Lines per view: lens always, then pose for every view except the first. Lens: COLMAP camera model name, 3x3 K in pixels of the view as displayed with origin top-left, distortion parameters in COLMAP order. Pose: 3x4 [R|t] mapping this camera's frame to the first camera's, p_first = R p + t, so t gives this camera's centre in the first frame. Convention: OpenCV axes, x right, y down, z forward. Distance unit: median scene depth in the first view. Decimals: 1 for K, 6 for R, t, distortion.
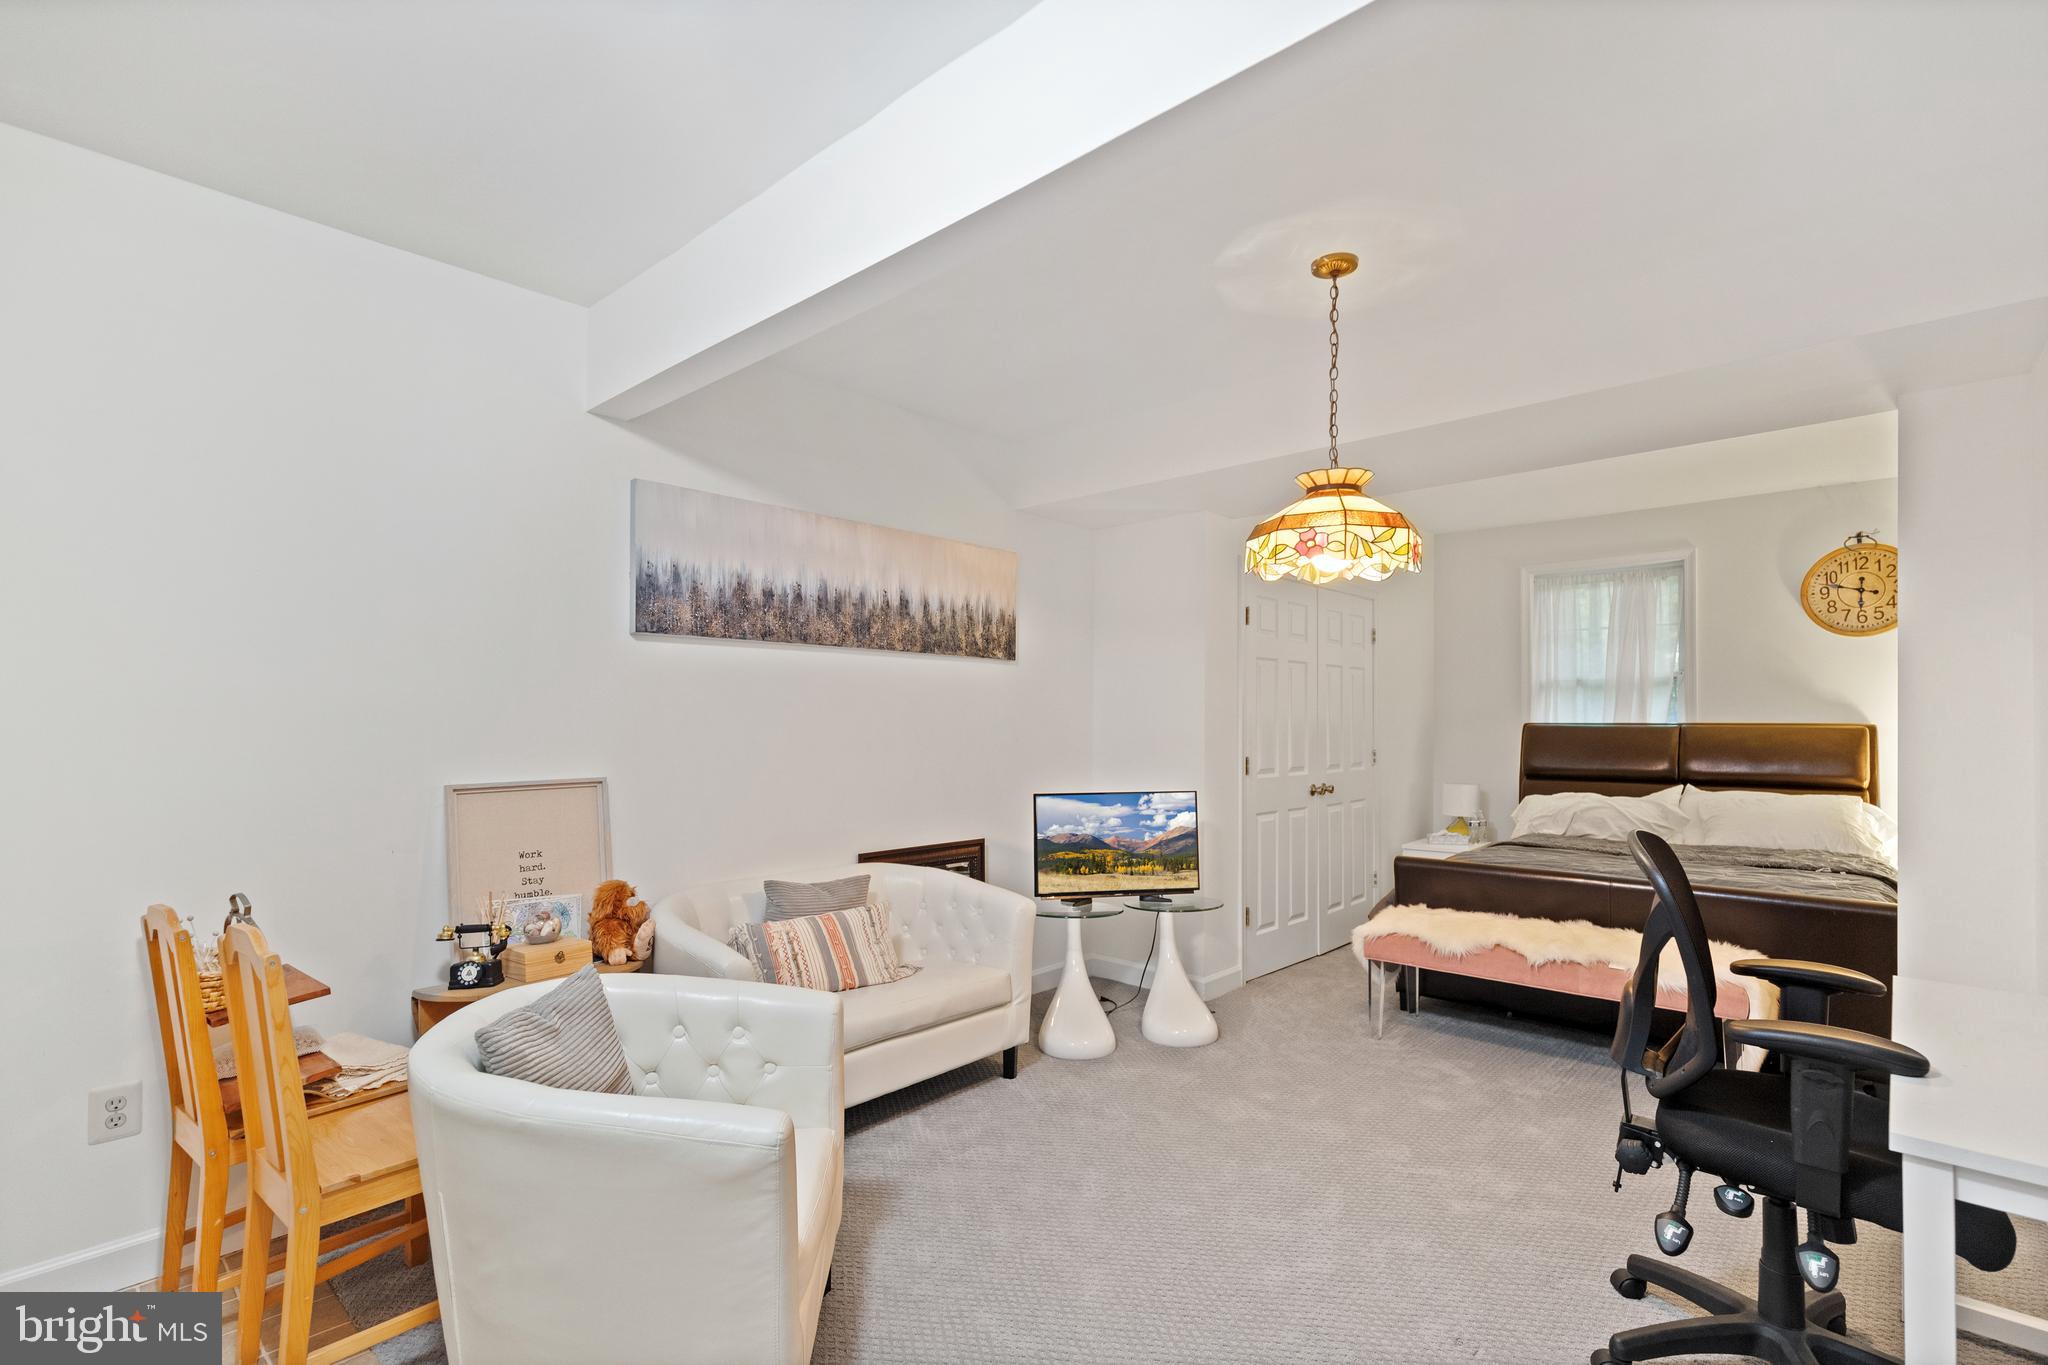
lens RADIAL K [[941.3, 0, 1021.3], [0, 941.3, 686.5], [0, 0, 1]] dist [0.016518, -0.003178]
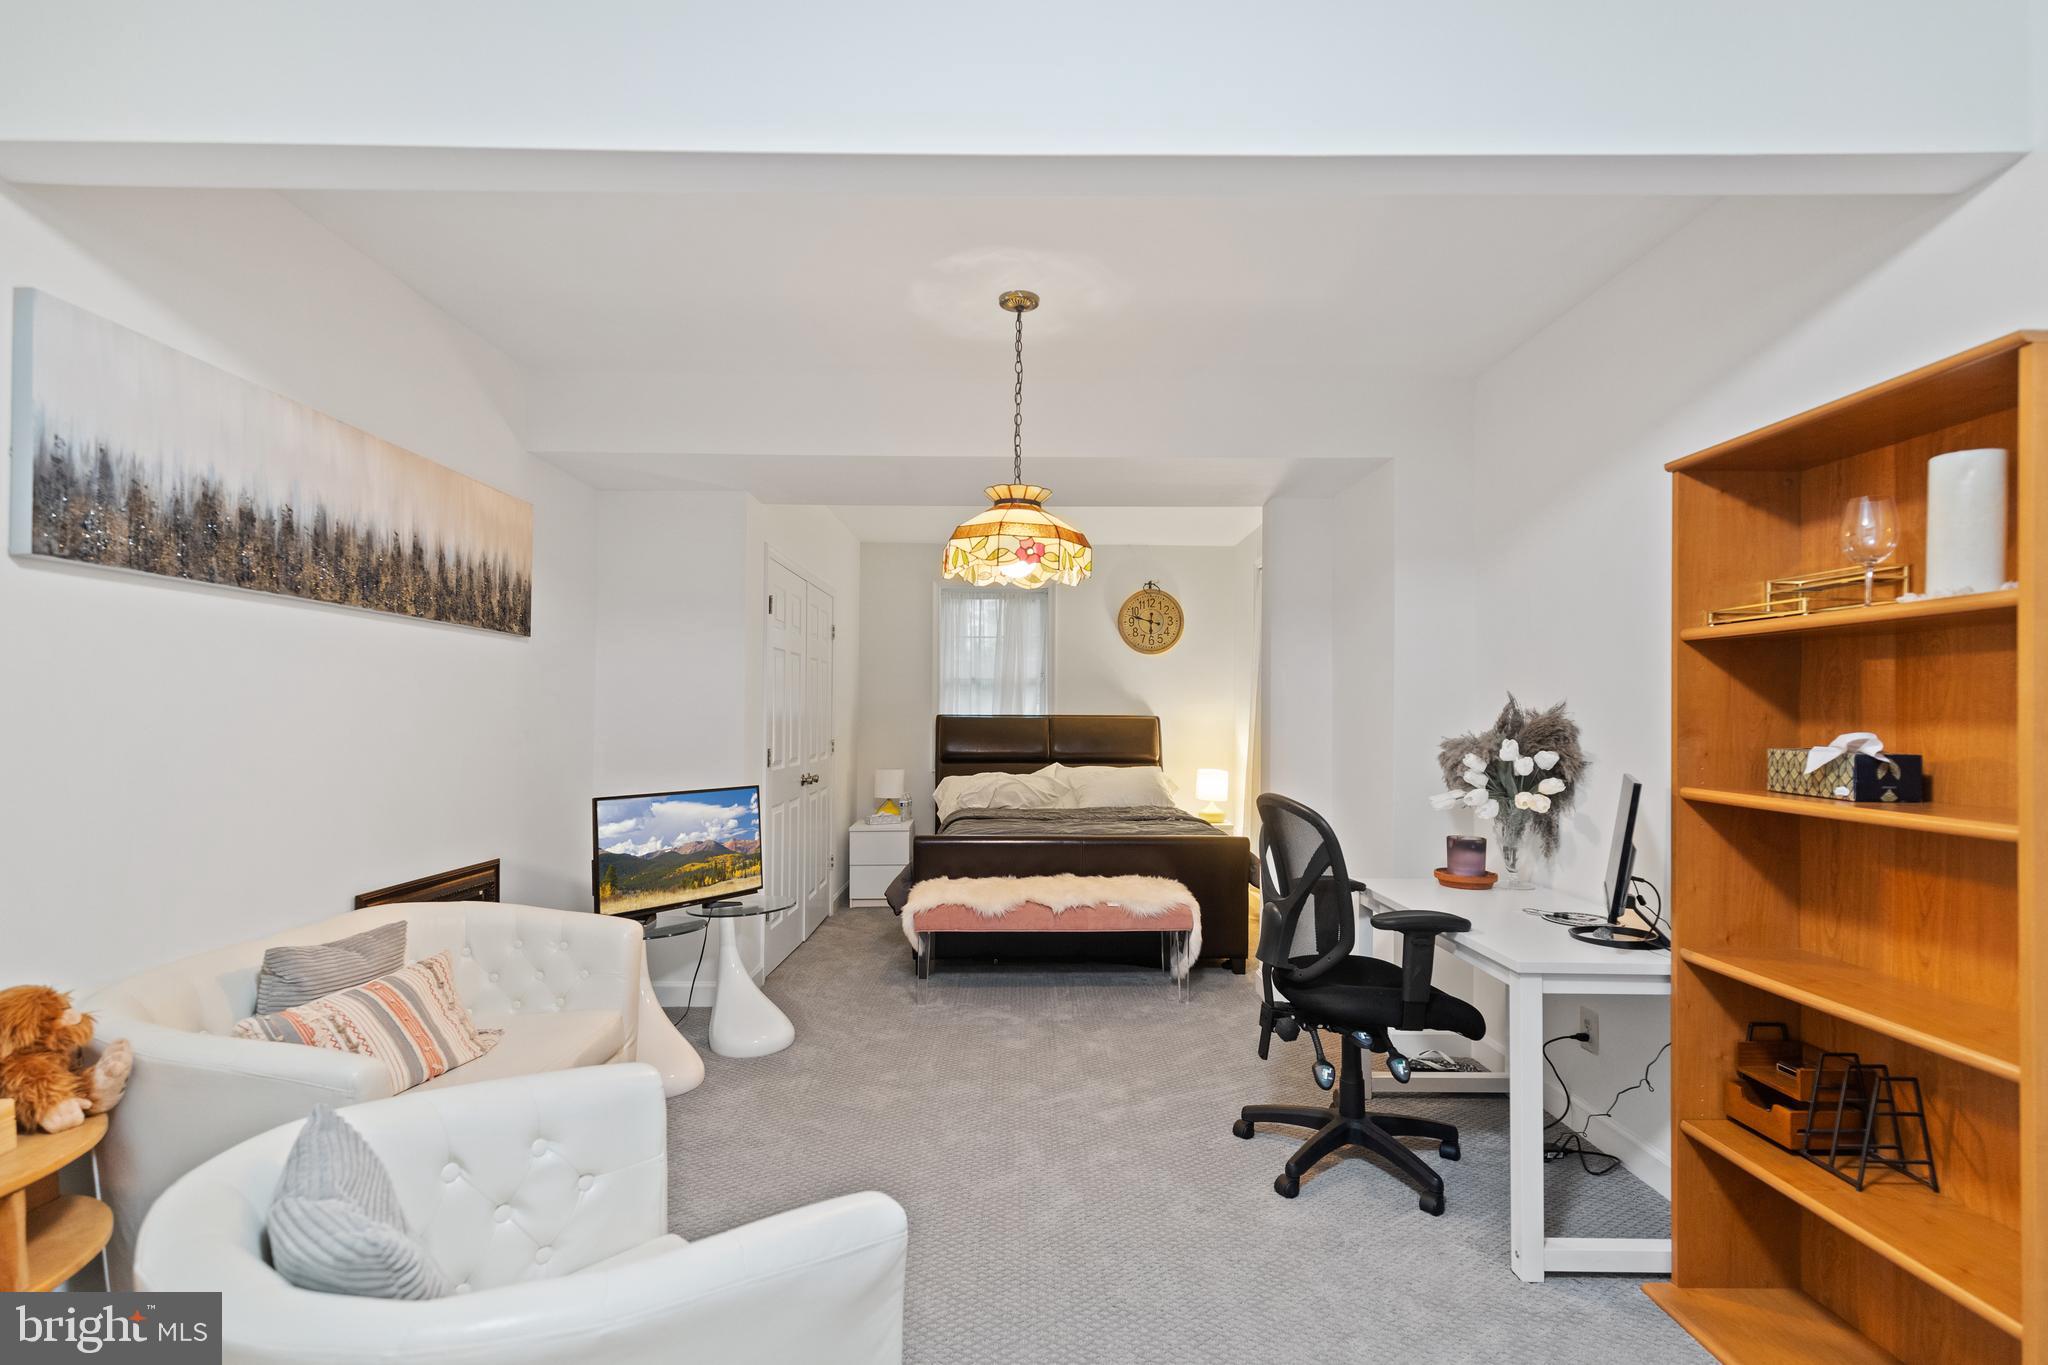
lens RADIAL K [[941.3, 0, 1017.7], [0, 941.3, 683.4], [0, 0, 1]] dist [0.016518, -0.003178]
pose [[0.736485, 0.025215, 0.675984, -0.293747], [-0.029191, 0.999559, -0.005481, 0.005770], [-0.675824, -0.015696, 0.736896, 0.132017]]
